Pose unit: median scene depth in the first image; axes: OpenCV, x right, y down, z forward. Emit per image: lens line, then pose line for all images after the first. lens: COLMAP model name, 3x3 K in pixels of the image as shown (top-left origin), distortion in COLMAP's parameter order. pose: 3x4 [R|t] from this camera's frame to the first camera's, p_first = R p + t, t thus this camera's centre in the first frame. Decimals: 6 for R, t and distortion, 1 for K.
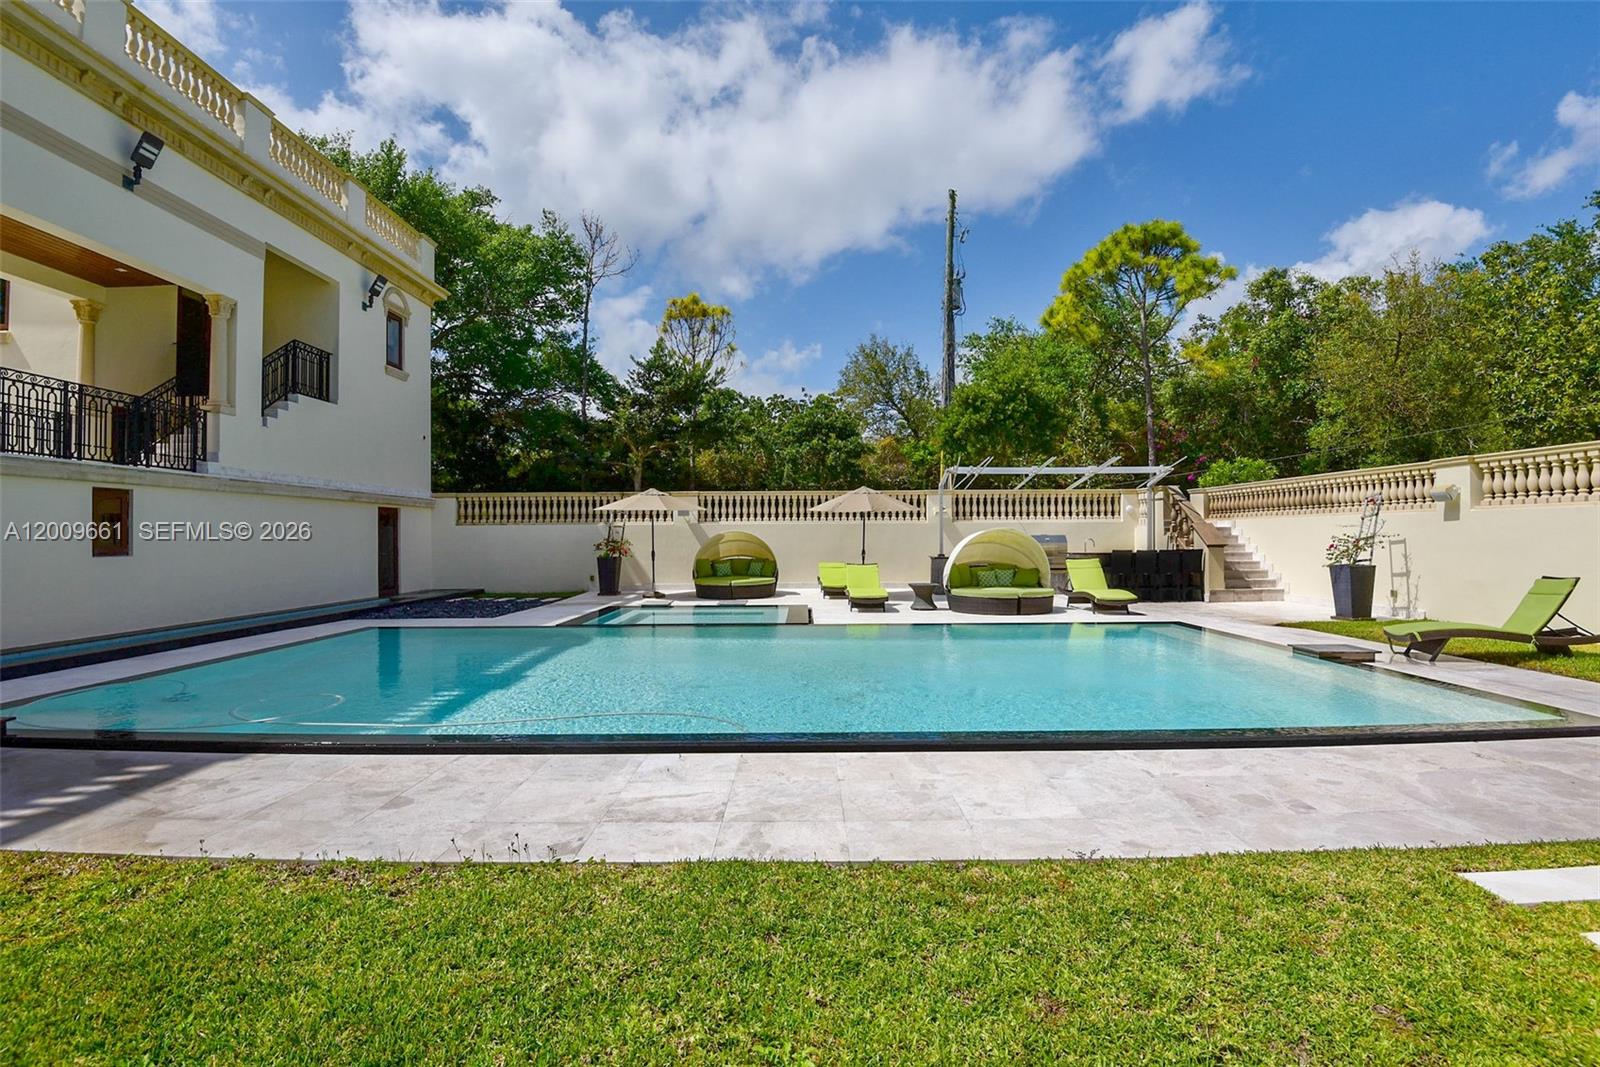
lens RADIAL K [[753.8, 0, 814.0], [0, 753.8, 536.5], [0, 0, 1]] dist [-0.027710, -0.004362]
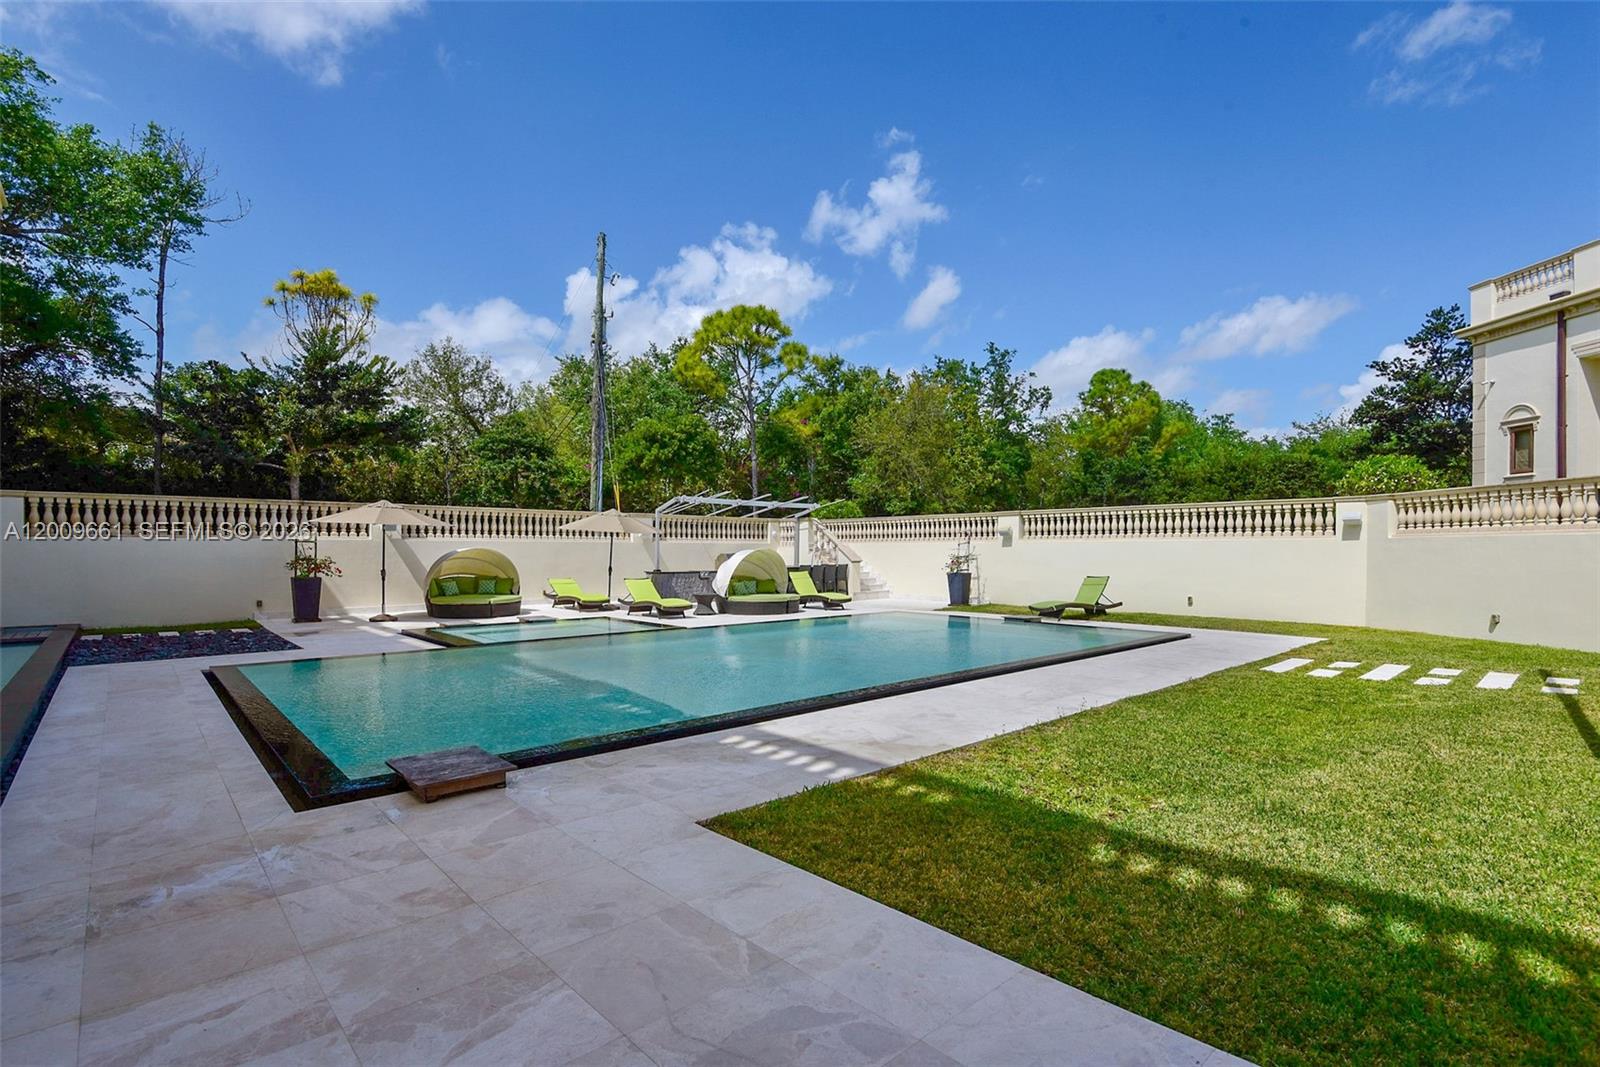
lens RADIAL K [[753.8, 0, 802.5], [0, 753.8, 546.2], [0, 0, 1]] dist [-0.027710, -0.004362]
pose [[0.746295, 0.012688, 0.665495, -0.416620], [-0.004336, 0.999890, -0.014201, 0.002514], [-0.665602, 0.007712, 0.746267, -0.004151]]
